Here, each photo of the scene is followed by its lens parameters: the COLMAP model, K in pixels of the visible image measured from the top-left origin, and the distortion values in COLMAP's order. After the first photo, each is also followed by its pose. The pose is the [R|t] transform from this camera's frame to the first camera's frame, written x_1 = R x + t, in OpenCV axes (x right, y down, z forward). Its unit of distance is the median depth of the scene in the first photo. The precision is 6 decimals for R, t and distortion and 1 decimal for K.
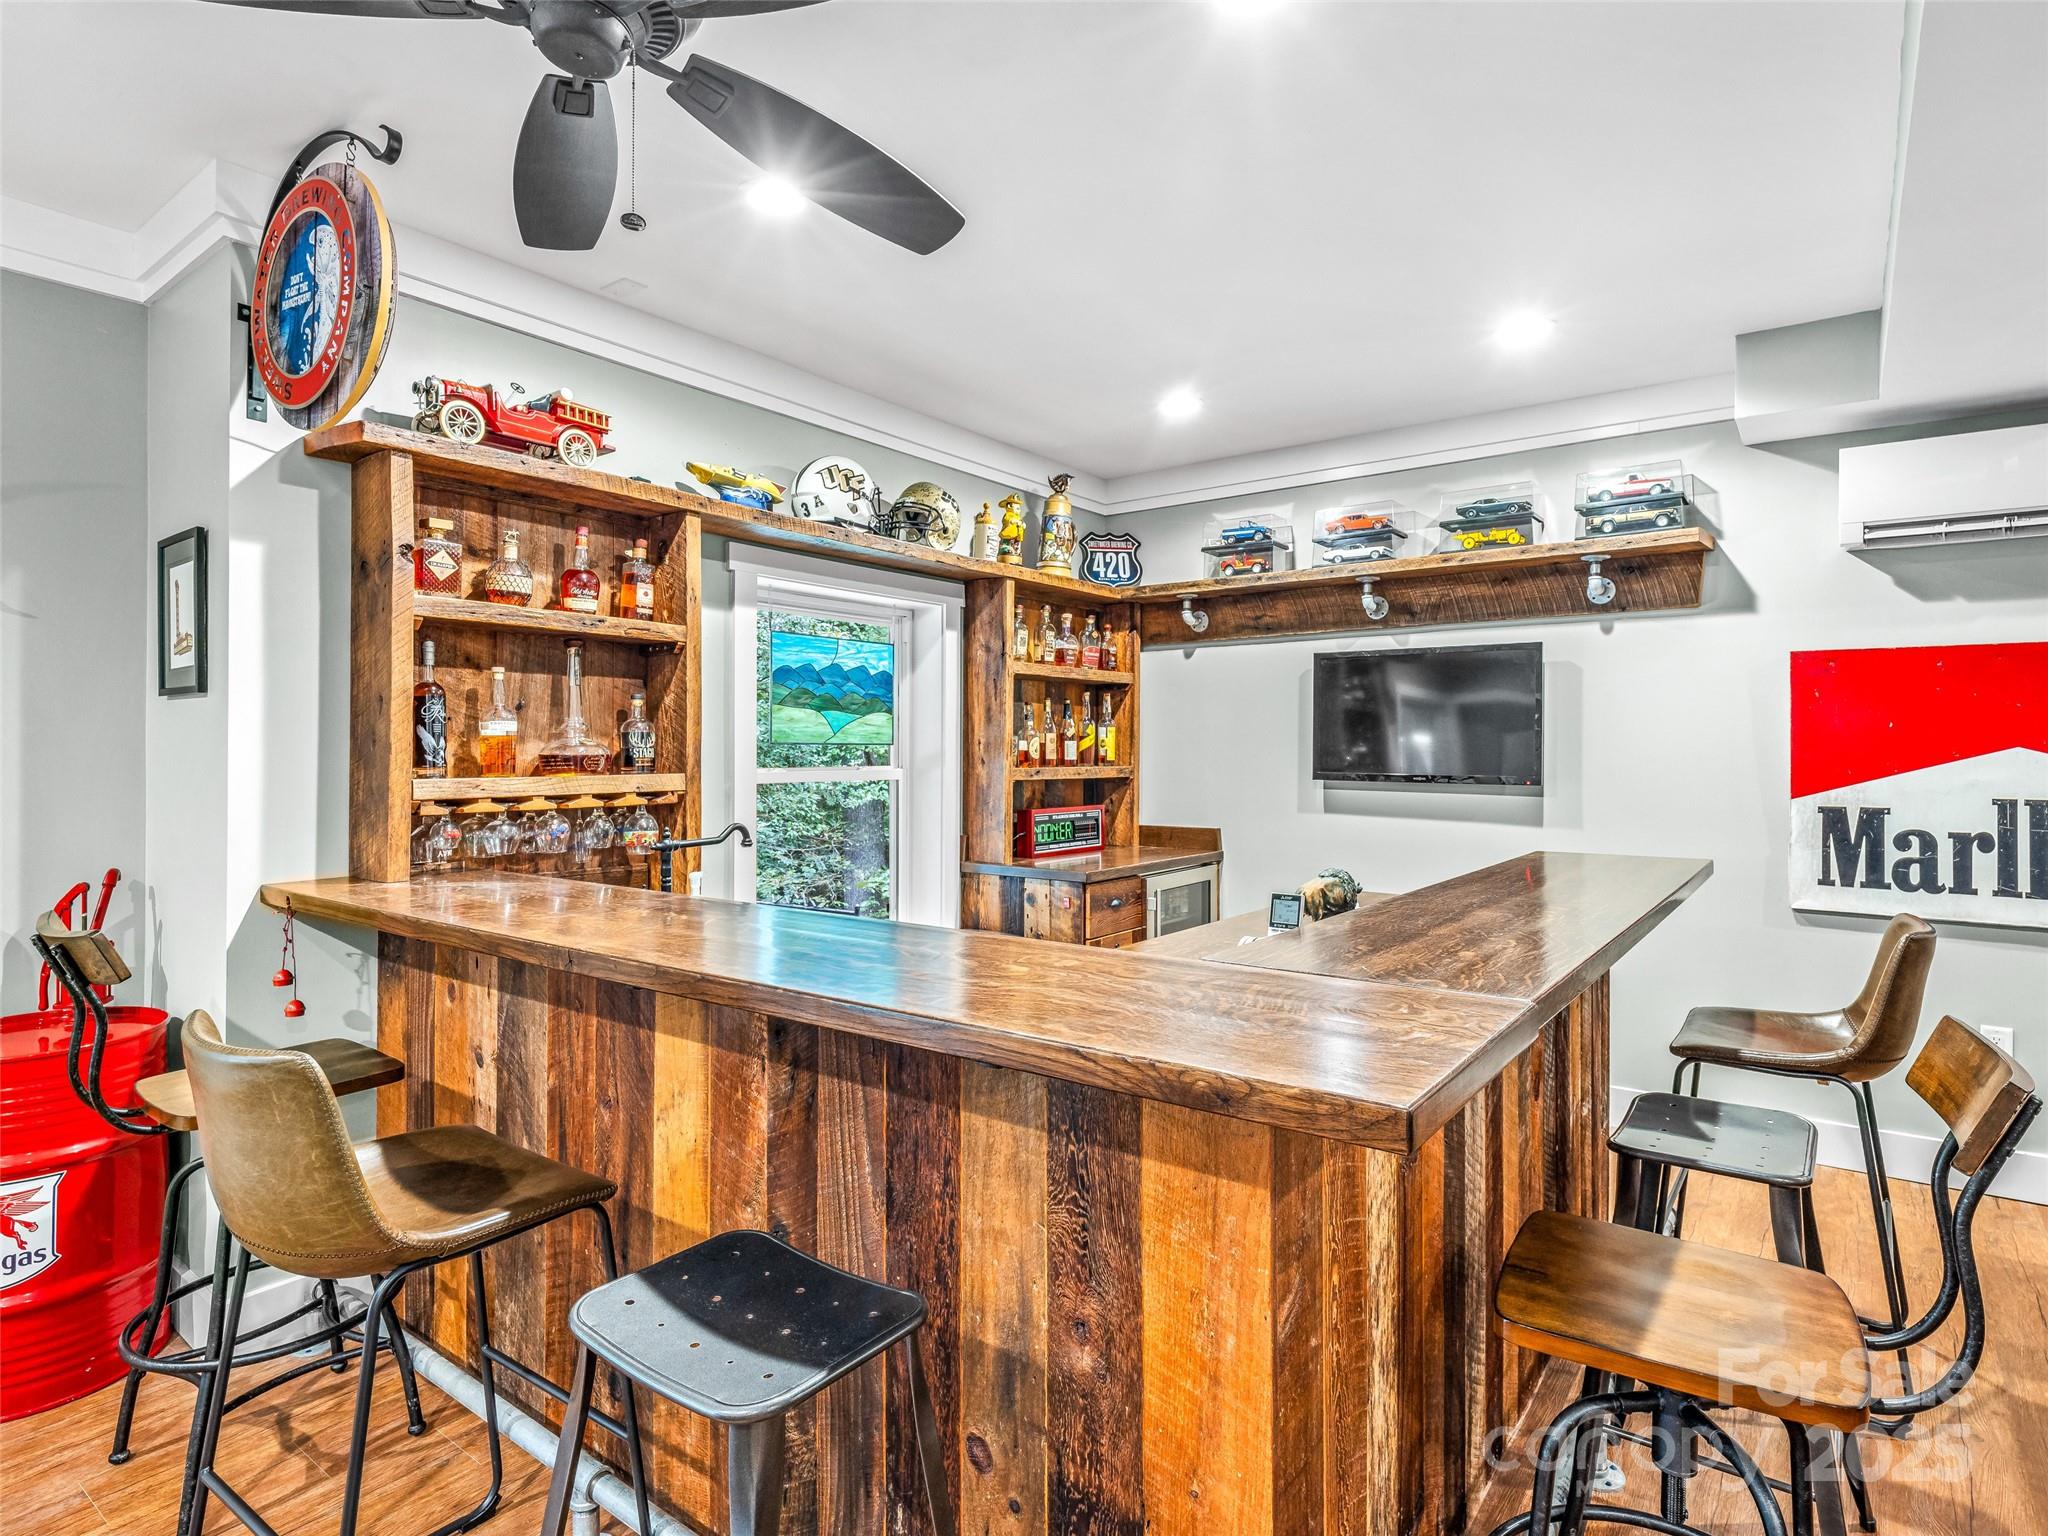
lens RADIAL K [[1092.2, 0, 1015.9], [0, 1092.2, 749.2], [0, 0, 1]] dist [0.000024, 0.000078]
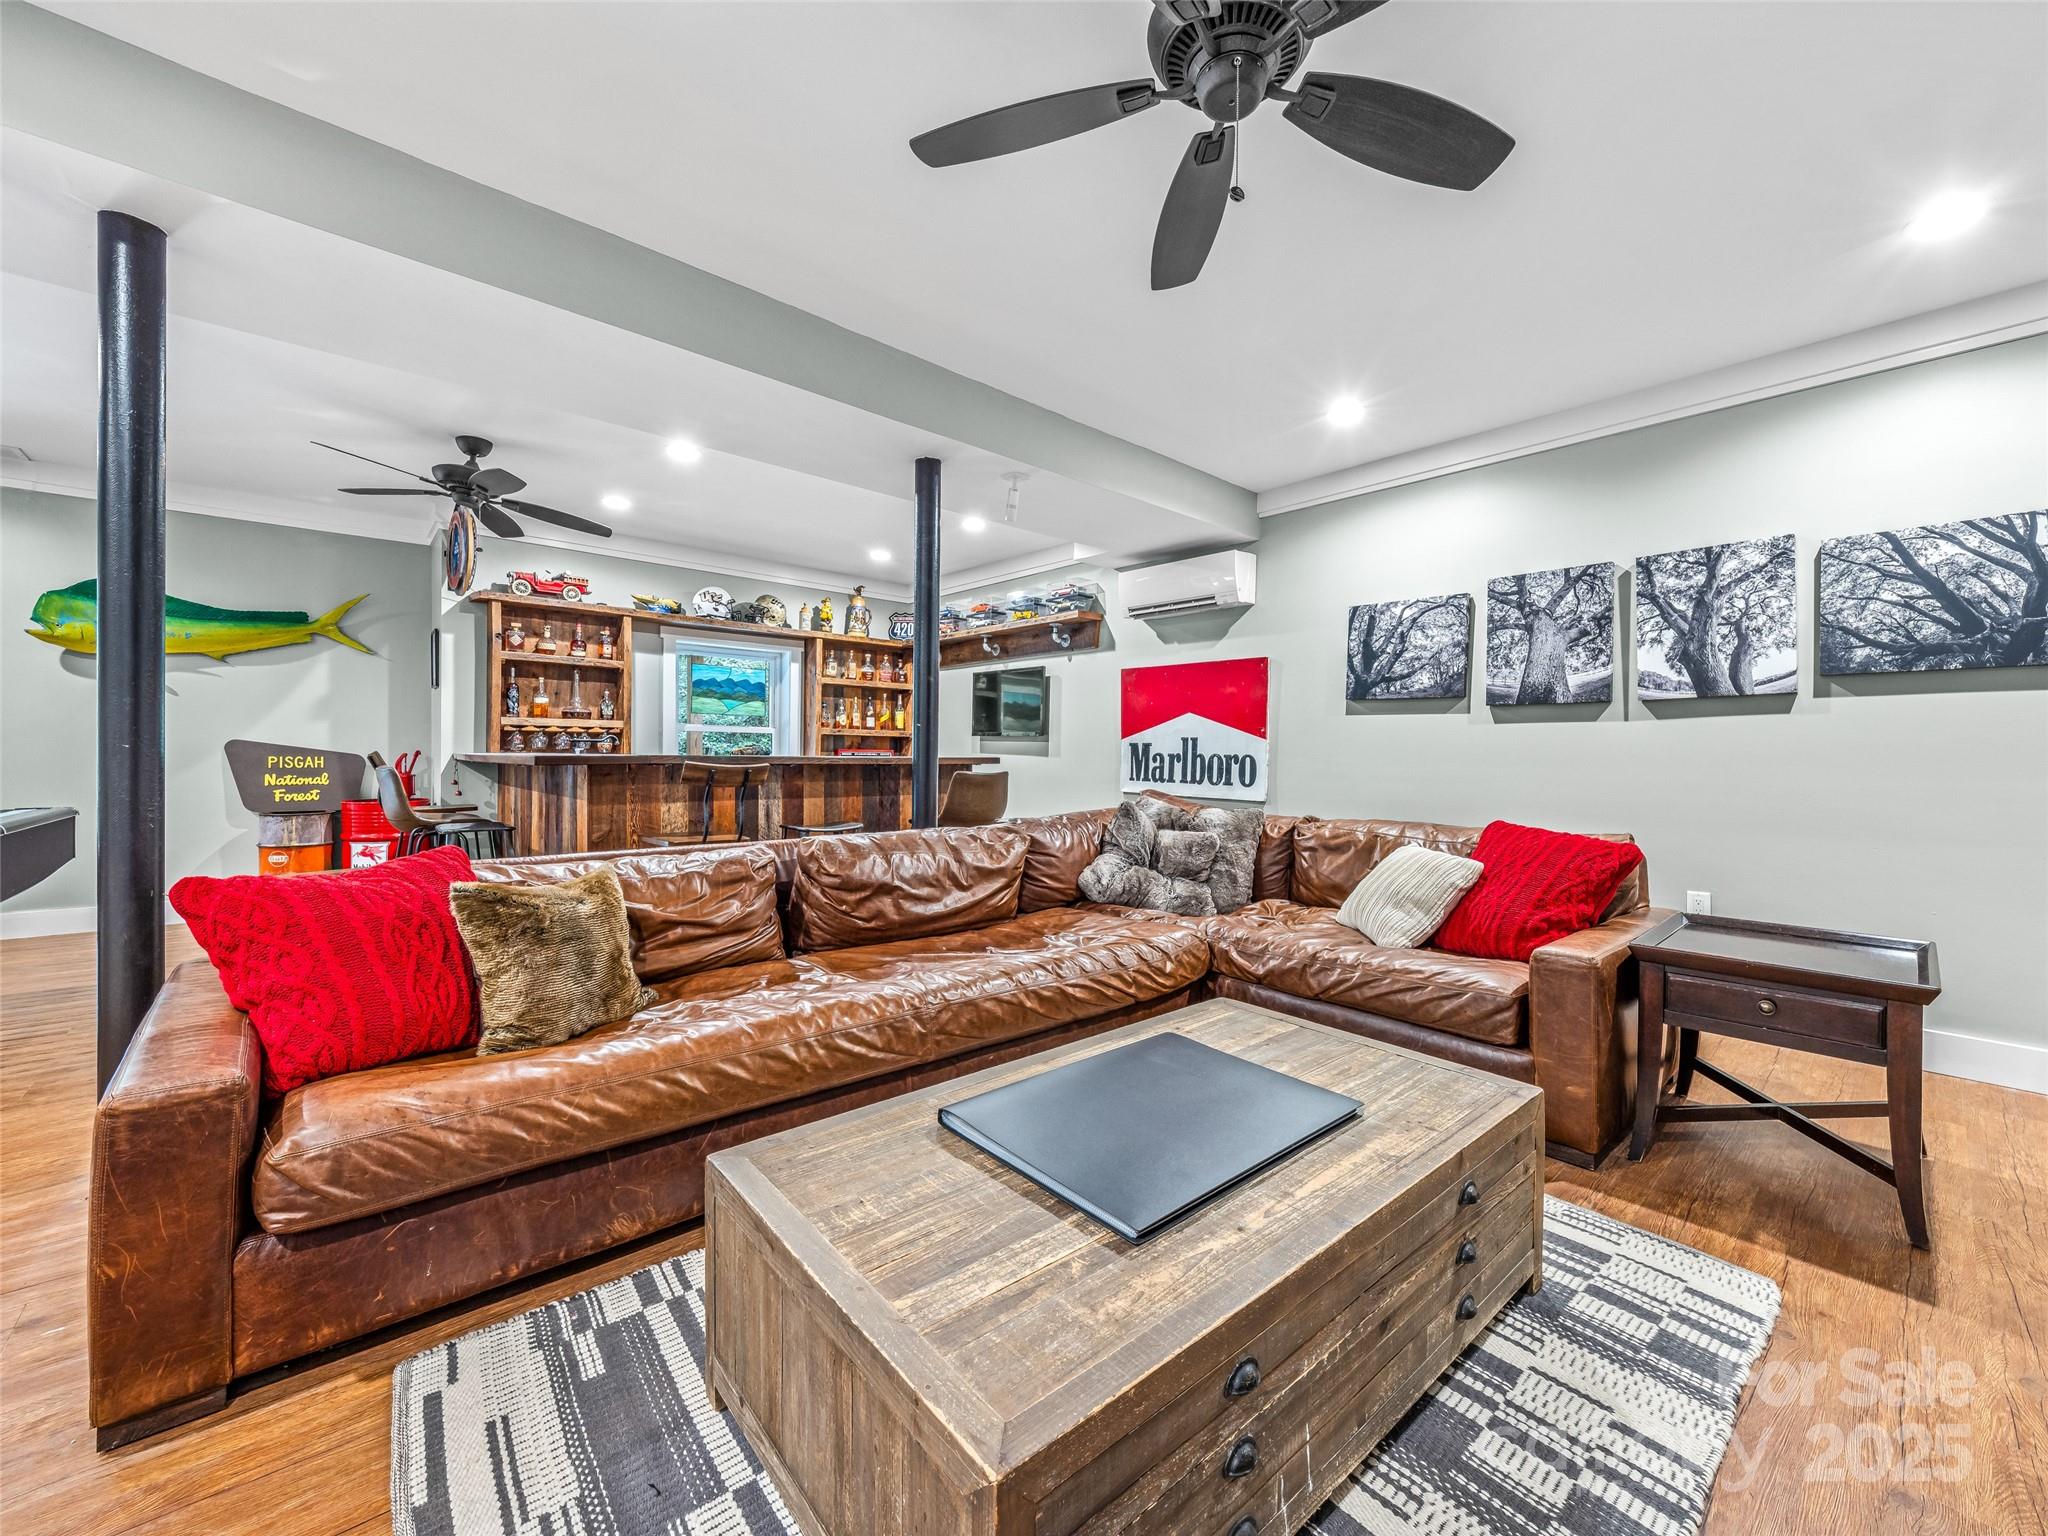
lens RADIAL K [[810.8, 0, 1032.8], [0, 810.8, 772.5], [0, 0, 1]] dist [0.001744, 0.000019]
pose [[0.980754, 0.016401, -0.194556, 0.869775], [-0.012210, 0.999667, 0.022719, 0.077129], [0.194864, -0.019906, 0.980628, -0.570206]]
